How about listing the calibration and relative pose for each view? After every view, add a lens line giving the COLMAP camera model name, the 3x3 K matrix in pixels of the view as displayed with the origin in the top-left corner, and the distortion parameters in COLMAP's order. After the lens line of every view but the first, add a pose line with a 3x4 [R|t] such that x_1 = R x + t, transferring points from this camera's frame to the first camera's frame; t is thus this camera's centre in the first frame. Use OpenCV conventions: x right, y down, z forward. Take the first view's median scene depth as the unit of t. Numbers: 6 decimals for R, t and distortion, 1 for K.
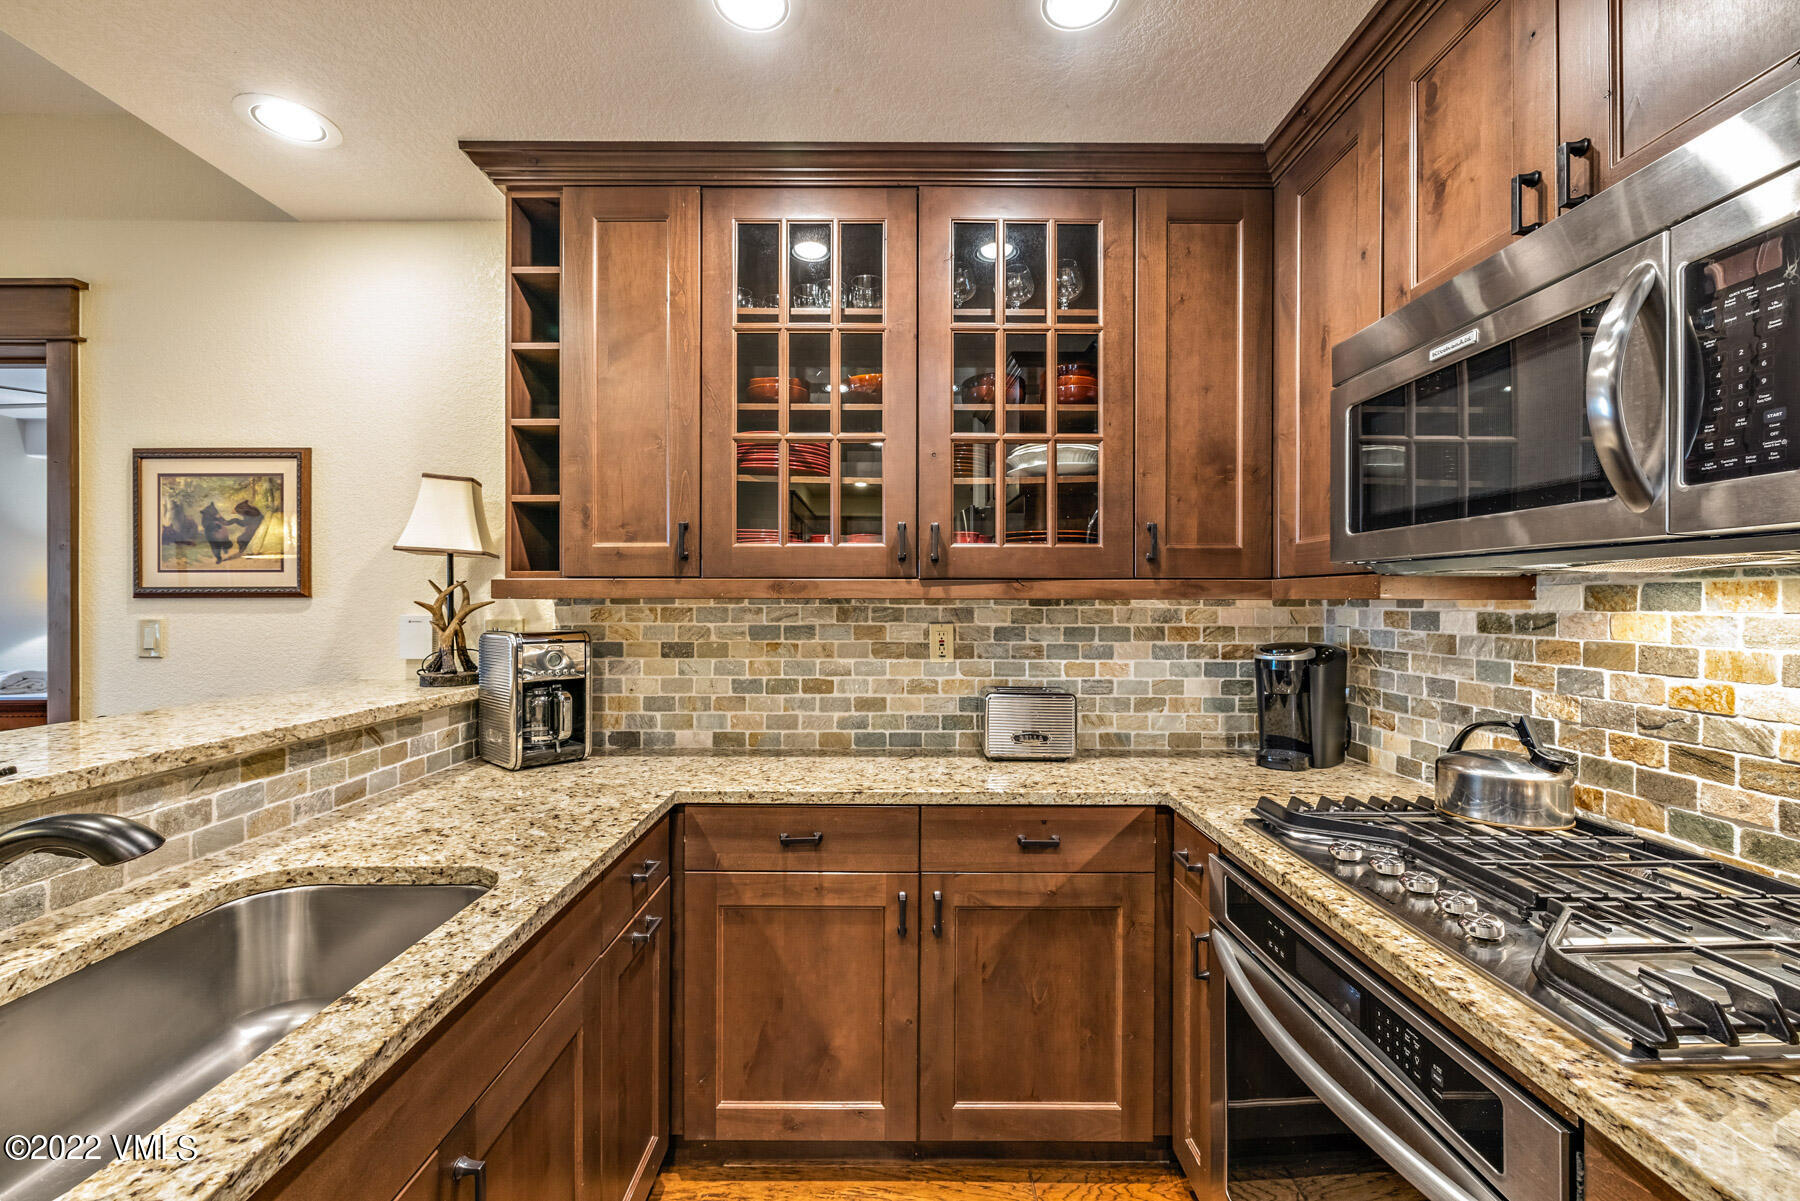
lens RADIAL K [[751.9, 0, 886.0], [0, 751.9, 597.7], [0, 0, 1]] dist [0.003902, -0.000985]
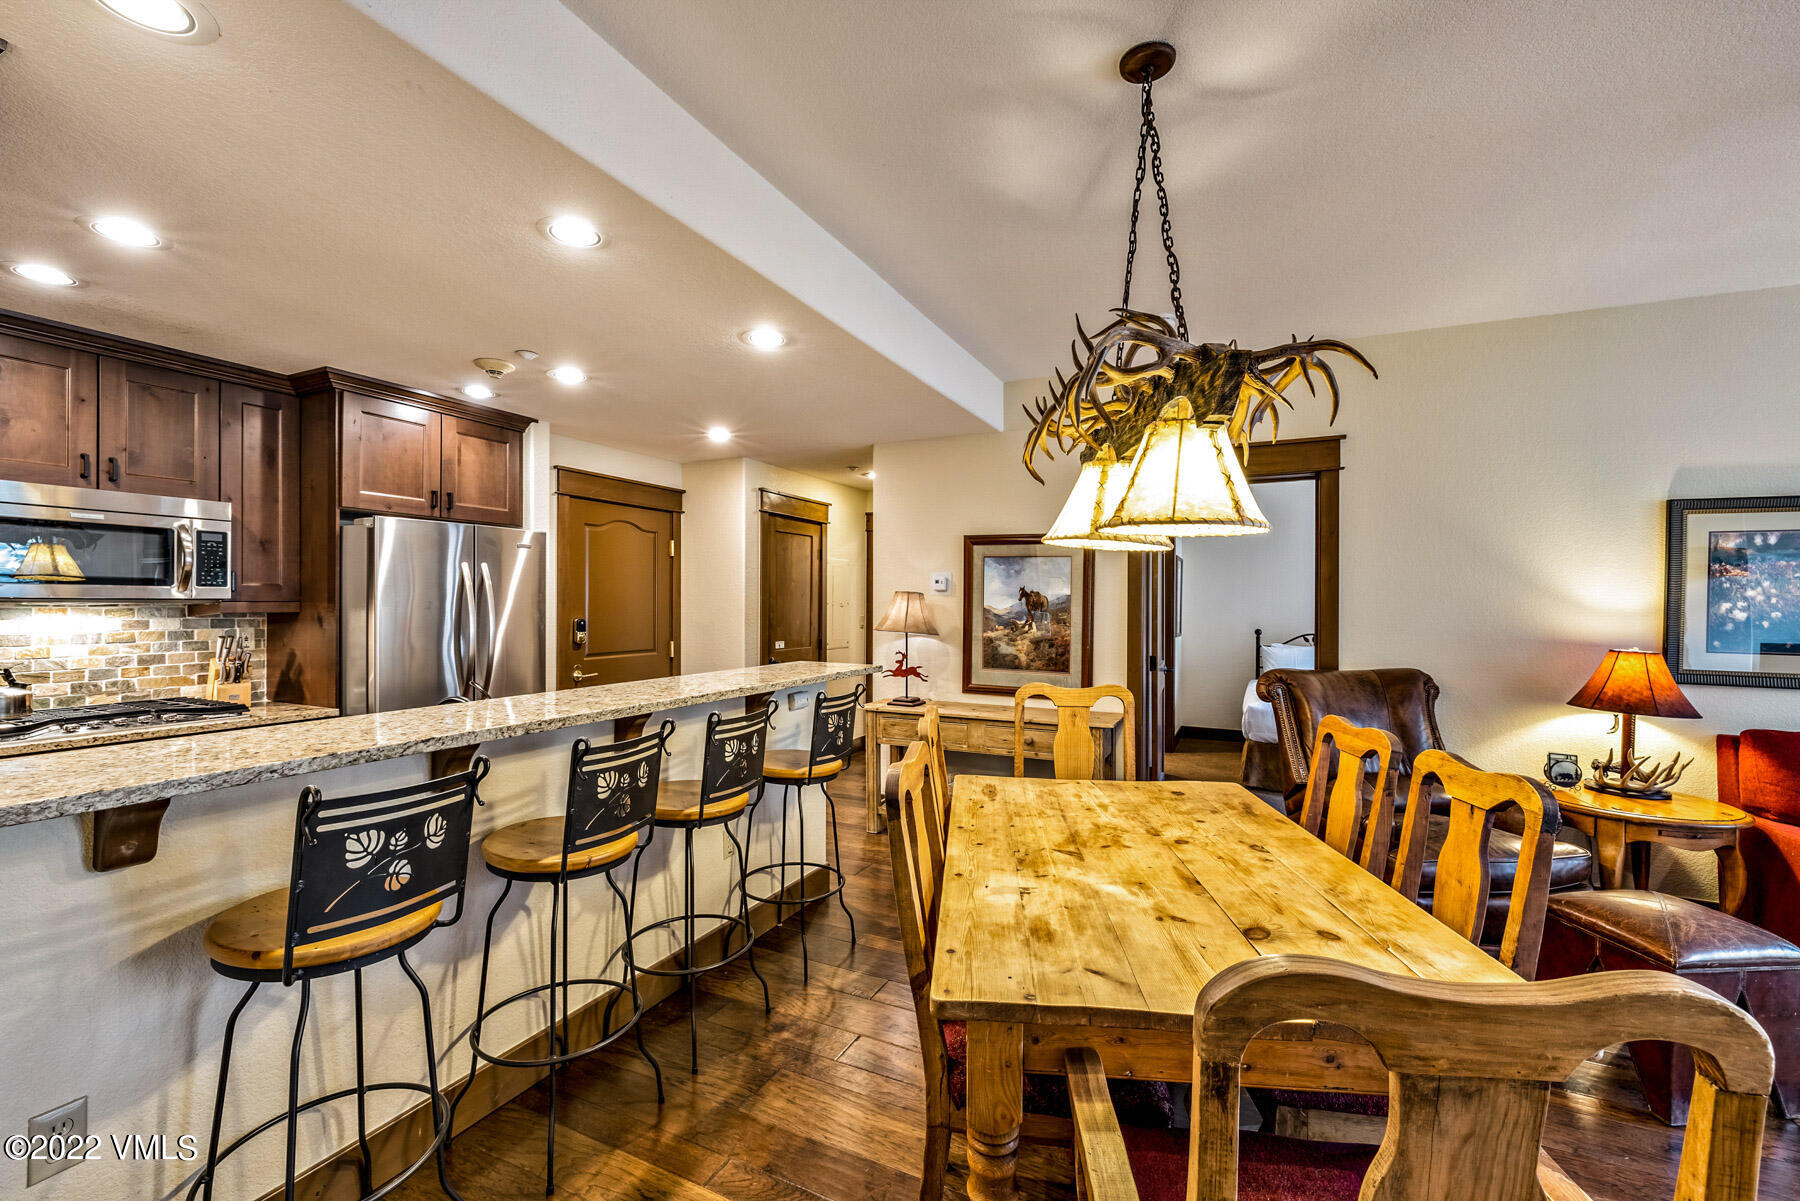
lens RADIAL K [[751.9, 0, 896.2], [0, 751.9, 599.5], [0, 0, 1]] dist [0.003902, -0.000985]
pose [[-0.905029, -0.004751, 0.425323, -1.770564], [-0.008802, 0.999933, -0.007559, -0.038052], [-0.425258, -0.010585, -0.905010, 1.367534]]
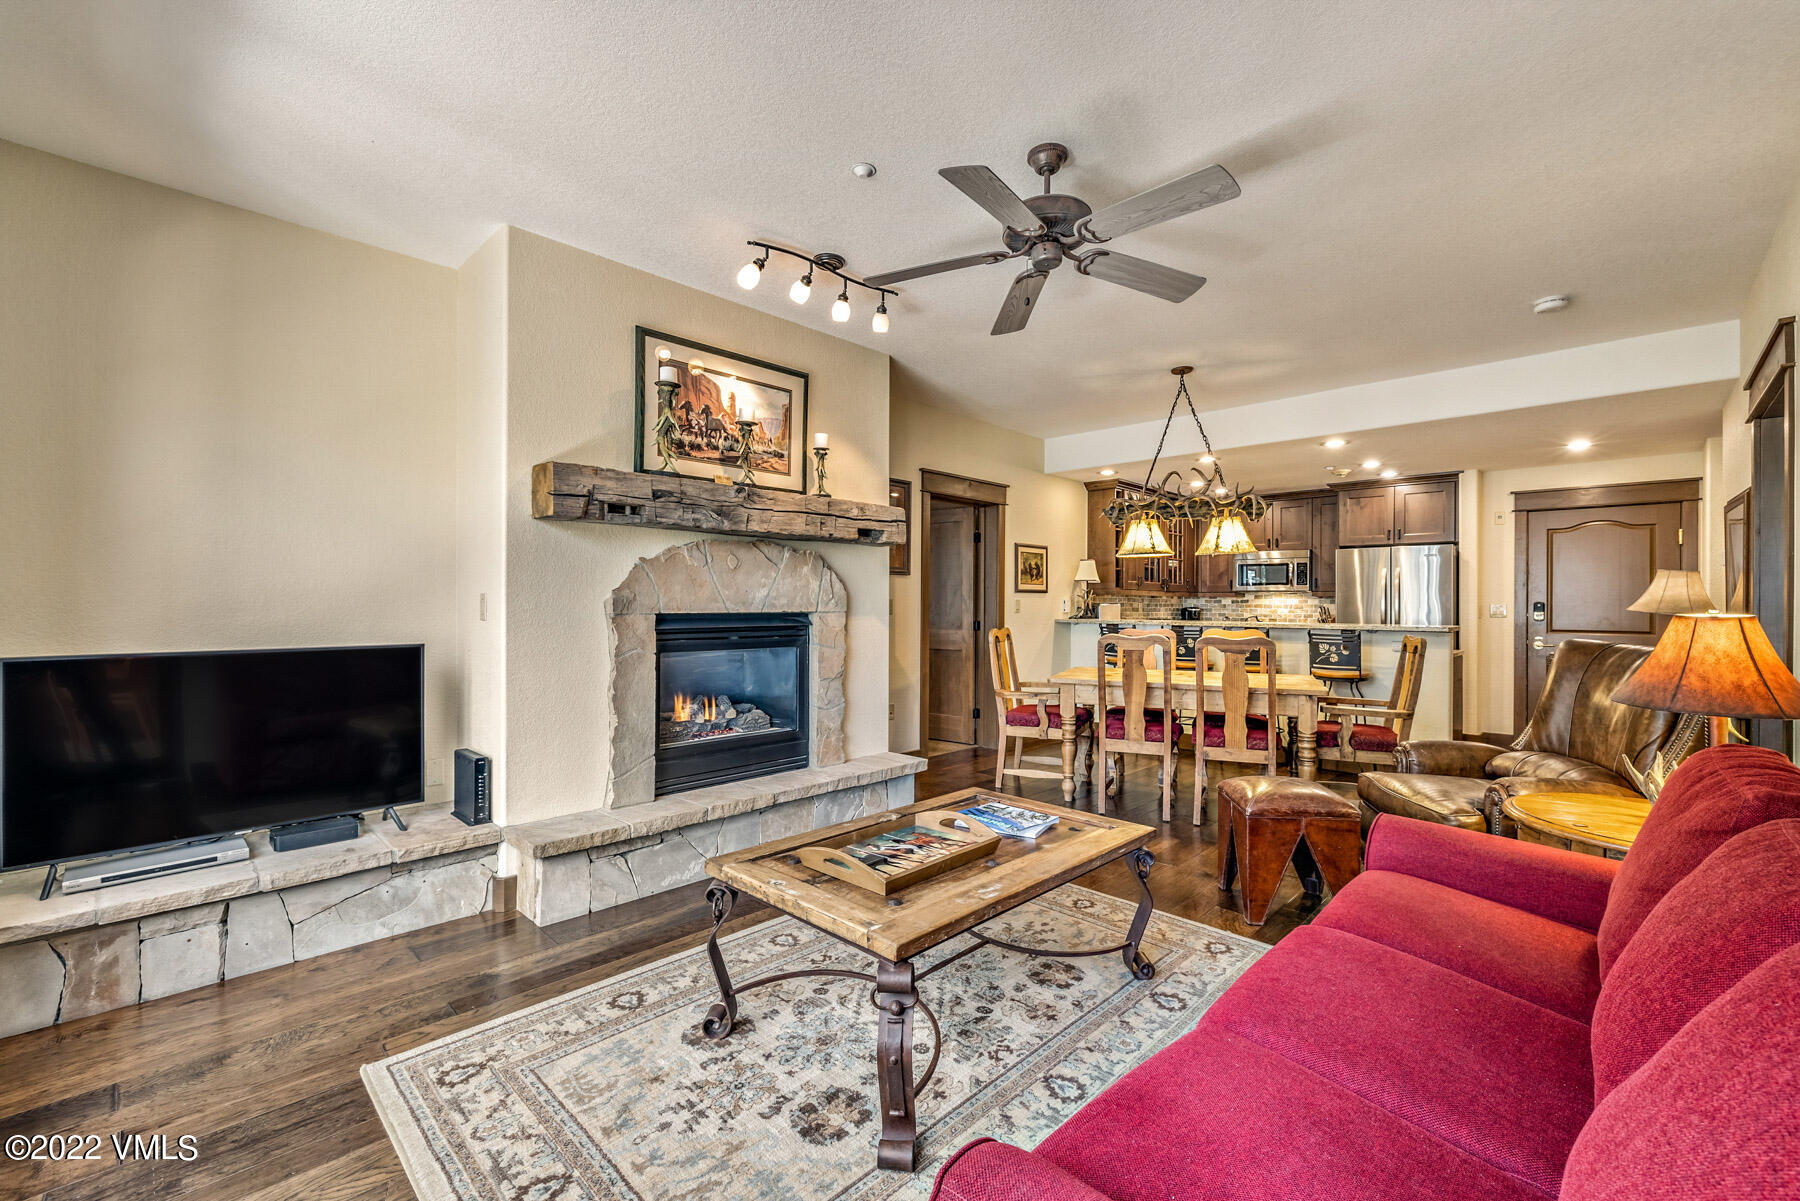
lens RADIAL K [[751.9, 0, 900.9], [0, 751.9, 602.5], [0, 0, 1]] dist [0.003902, -0.000985]
pose [[0.688453, 0.005746, 0.725258, -4.332127], [-0.010736, 0.999940, 0.002269, 0.047158], [-0.725201, -0.009348, 0.688474, -0.905908]]
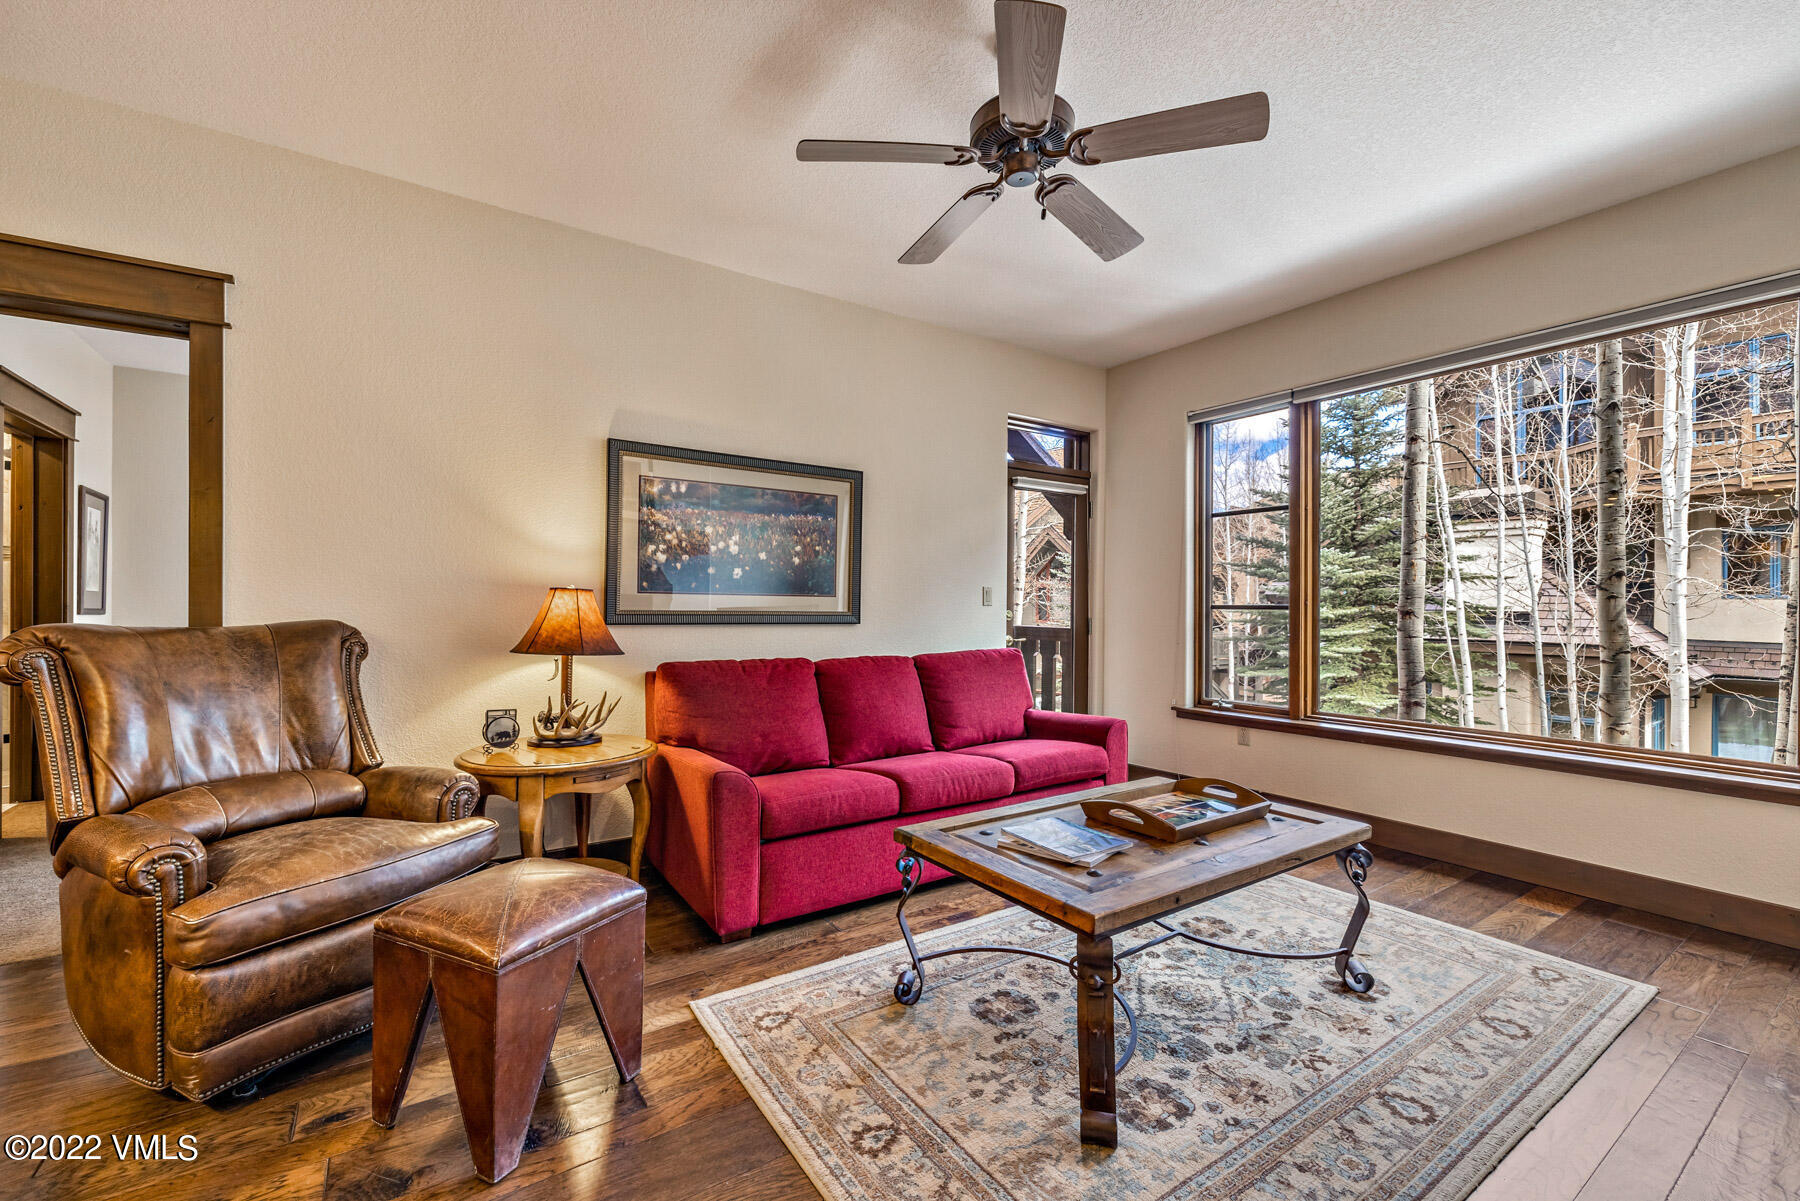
lens RADIAL K [[751.9, 0, 897.2], [0, 751.9, 608.6], [0, 0, 1]] dist [0.003902, -0.000985]
pose [[-0.821823, -0.000095, -0.569743, -2.239116], [0.000007, 1.000000, -0.000177, 0.098895], [0.569743, -0.000150, -0.821823, 0.774611]]
